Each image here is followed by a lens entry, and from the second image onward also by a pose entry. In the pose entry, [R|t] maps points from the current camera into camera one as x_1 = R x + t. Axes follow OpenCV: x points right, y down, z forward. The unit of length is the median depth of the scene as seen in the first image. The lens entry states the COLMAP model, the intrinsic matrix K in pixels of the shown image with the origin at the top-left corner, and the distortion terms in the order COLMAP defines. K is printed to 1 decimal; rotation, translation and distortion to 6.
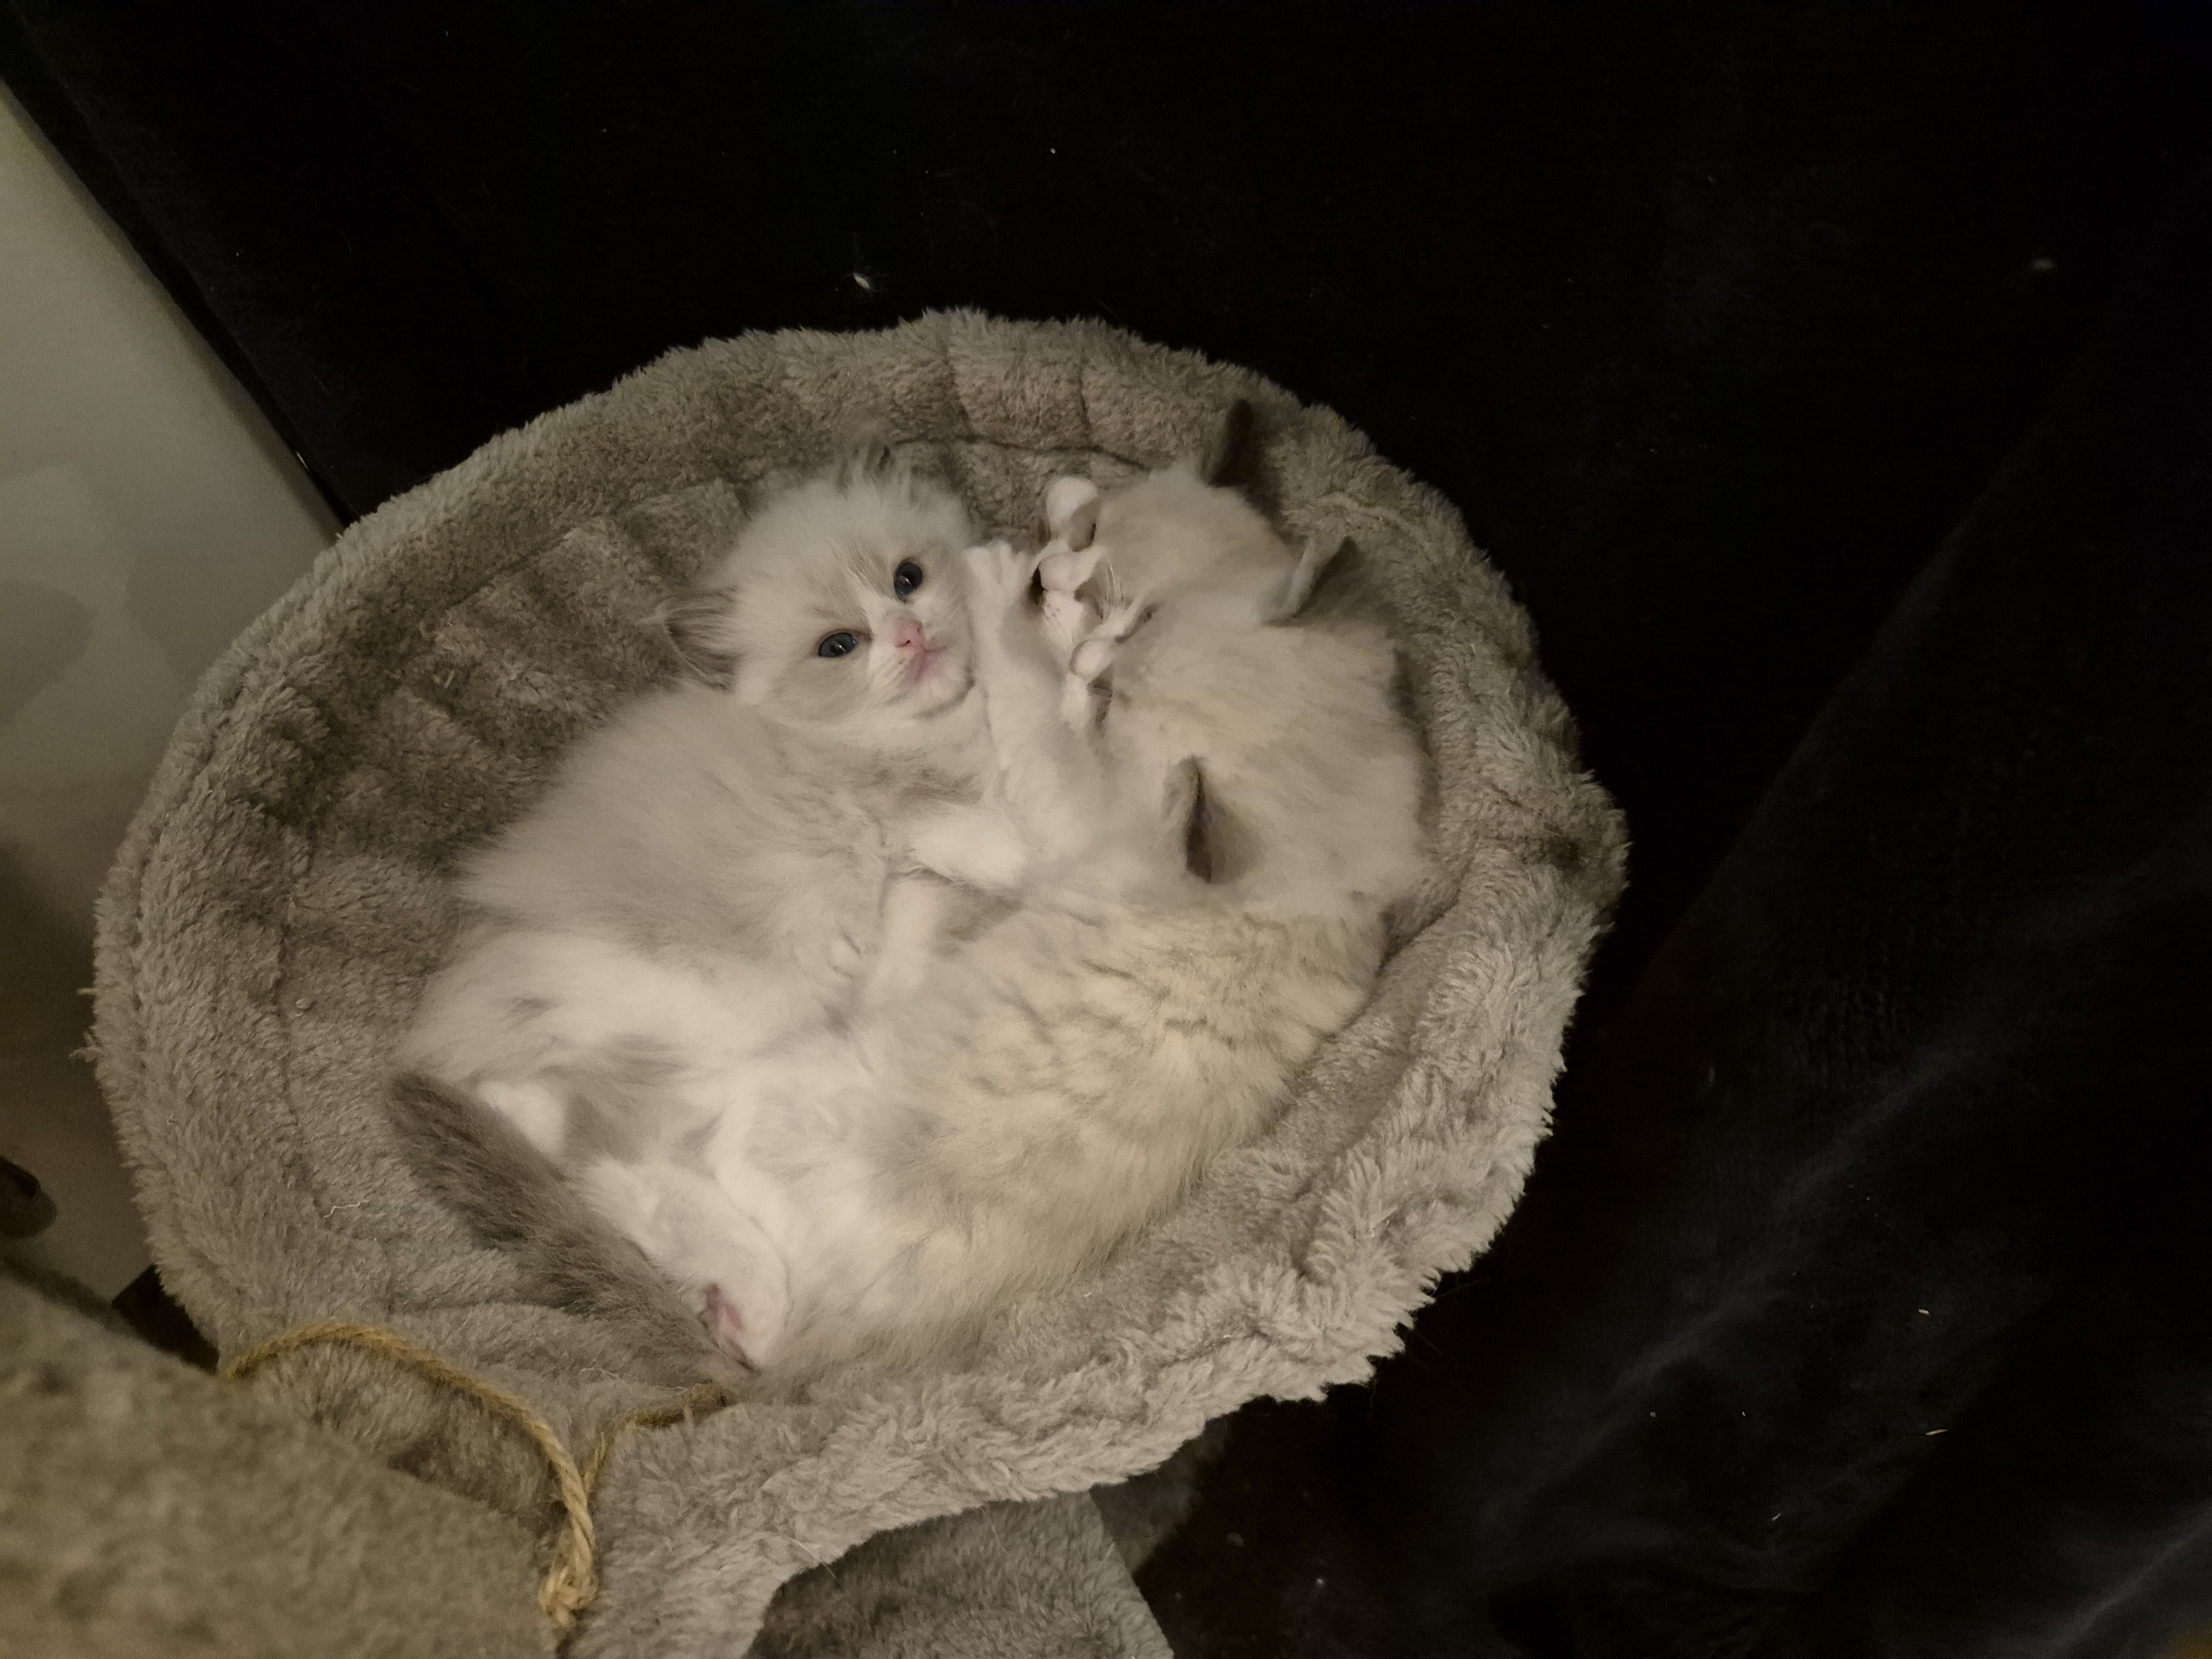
lens RADIAL K [[1550.8, 0, 1094.7], [0, 1550.8, 828.0], [0, 0, 1]] dist [0.019248, -0.032031]
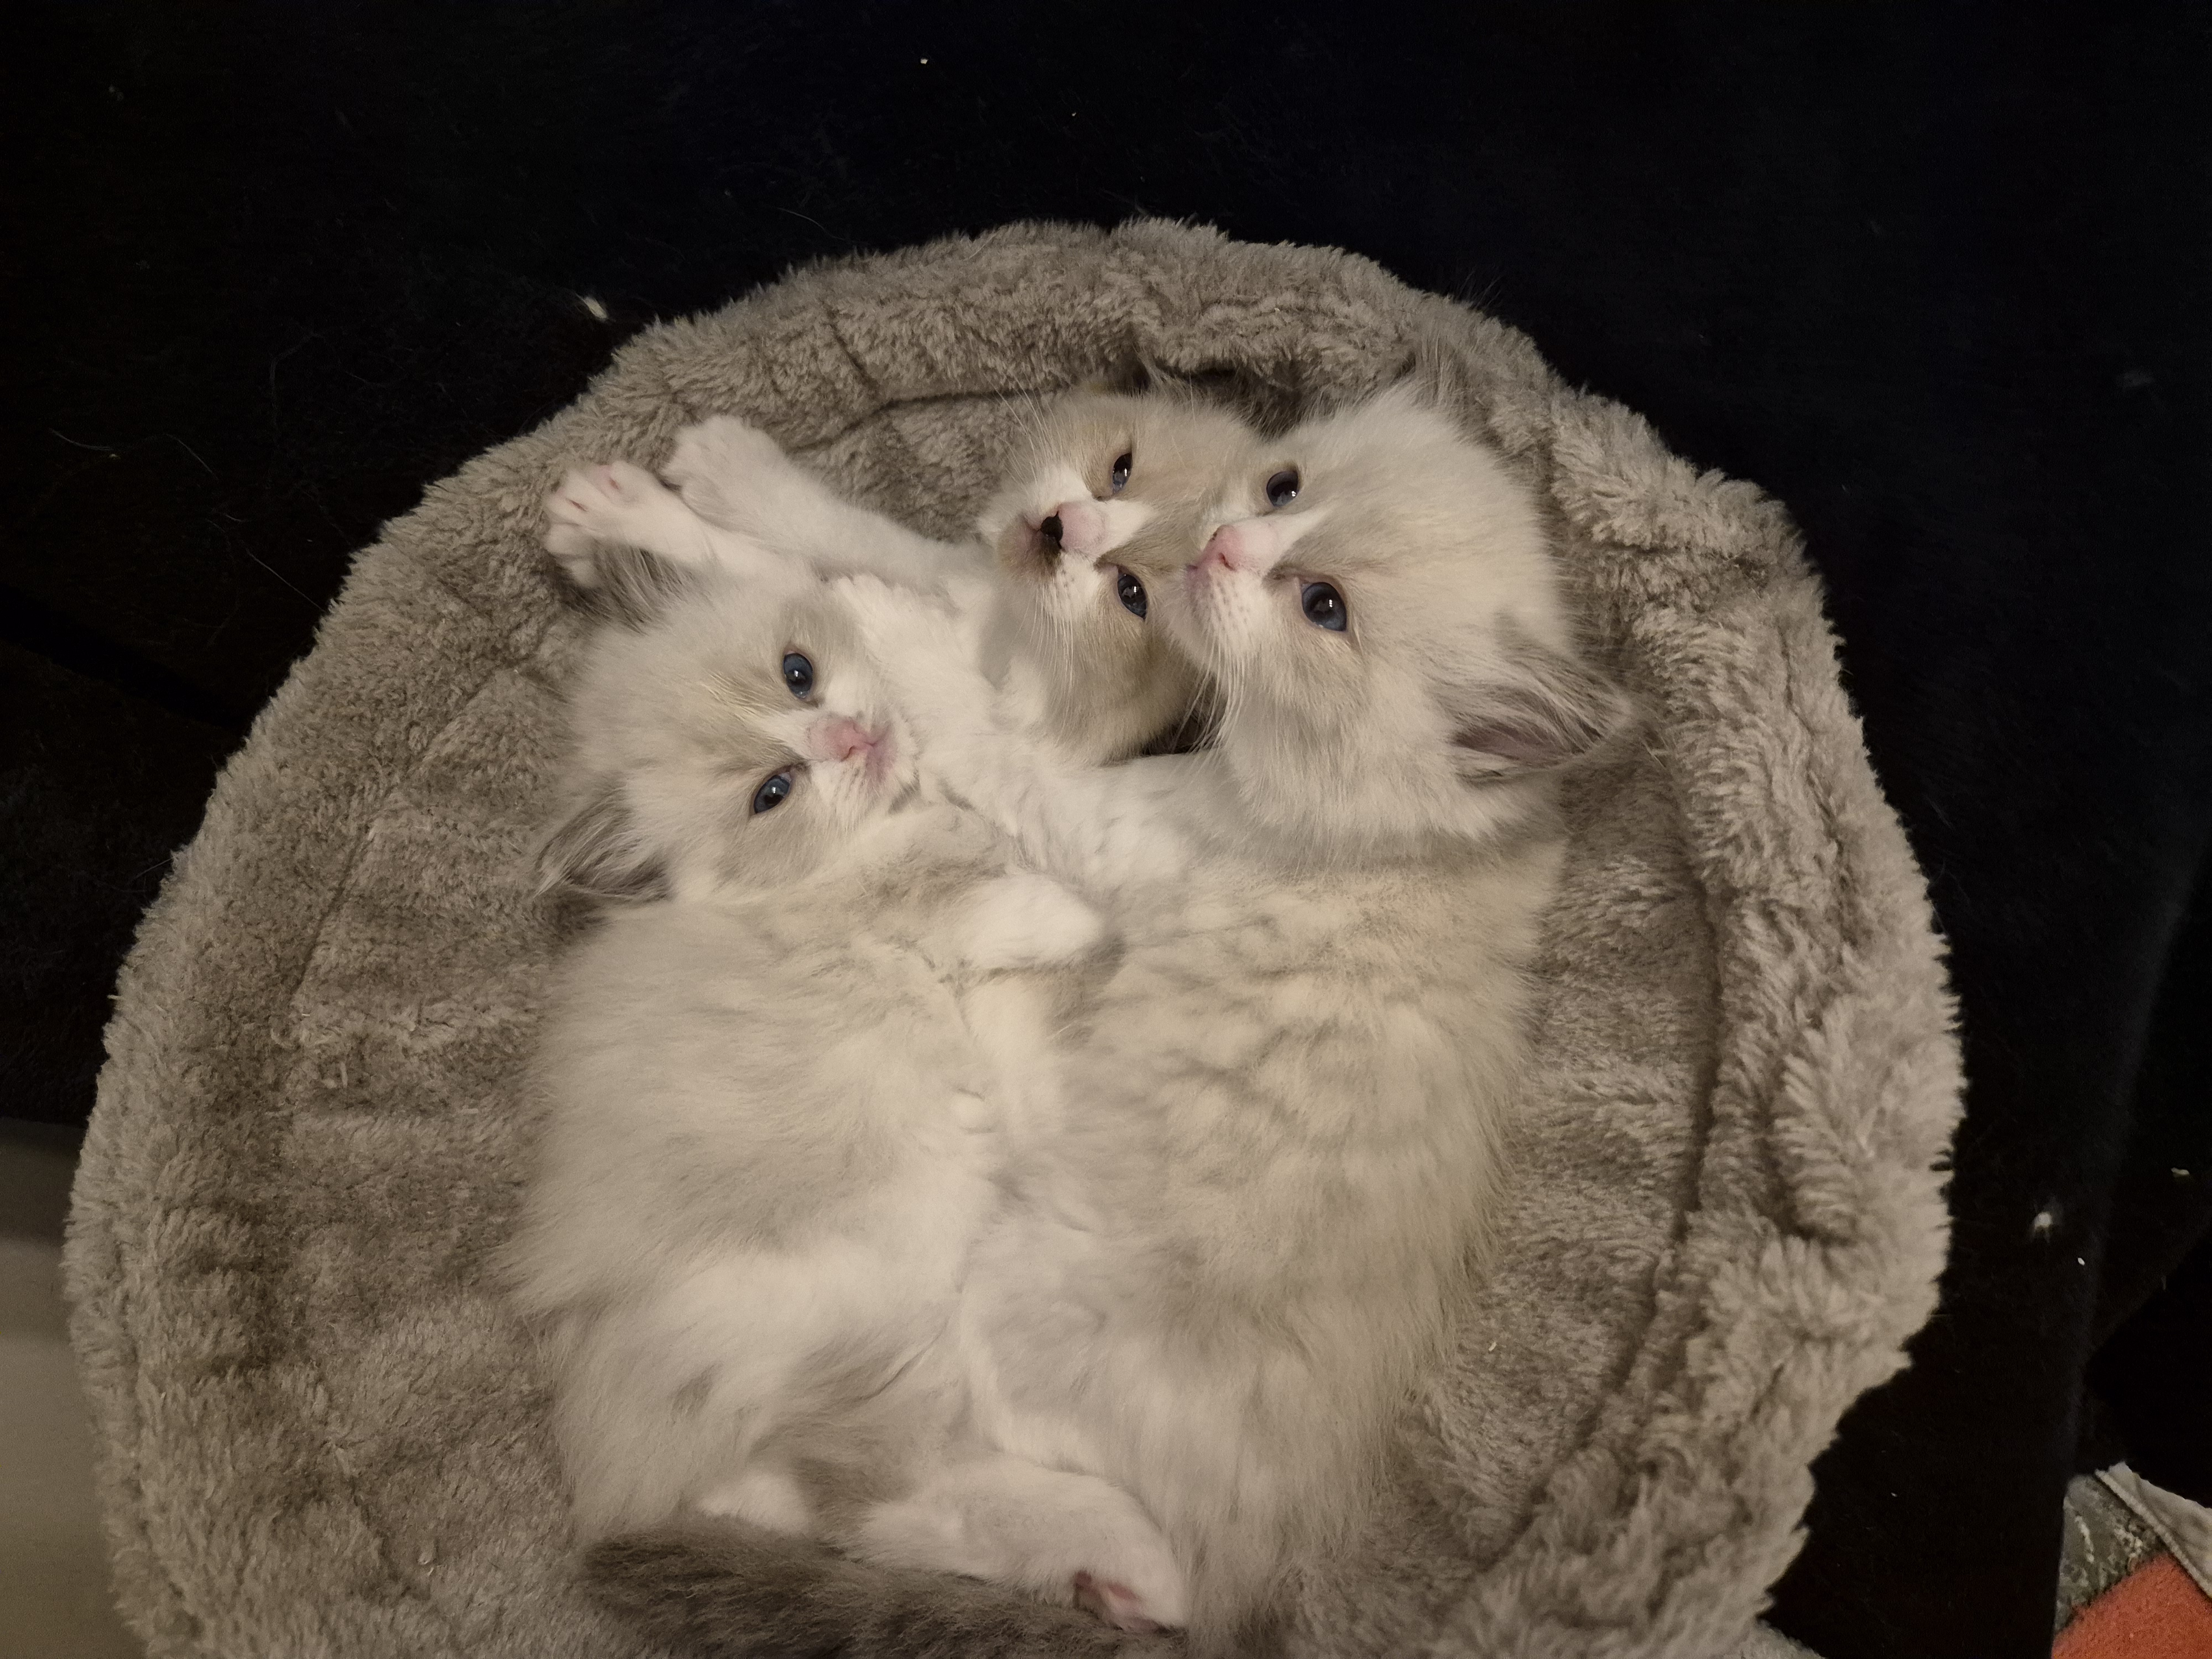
lens RADIAL K [[1550.8, 0, 1106.1], [0, 1550.8, 827.5], [0, 0, 1]] dist [0.019248, -0.032031]
pose [[0.858145, -0.509010, 0.067060, -0.083945], [0.500098, 0.858285, 0.115104, -0.111640], [-0.116145, -0.065239, 0.991087, 0.210211]]
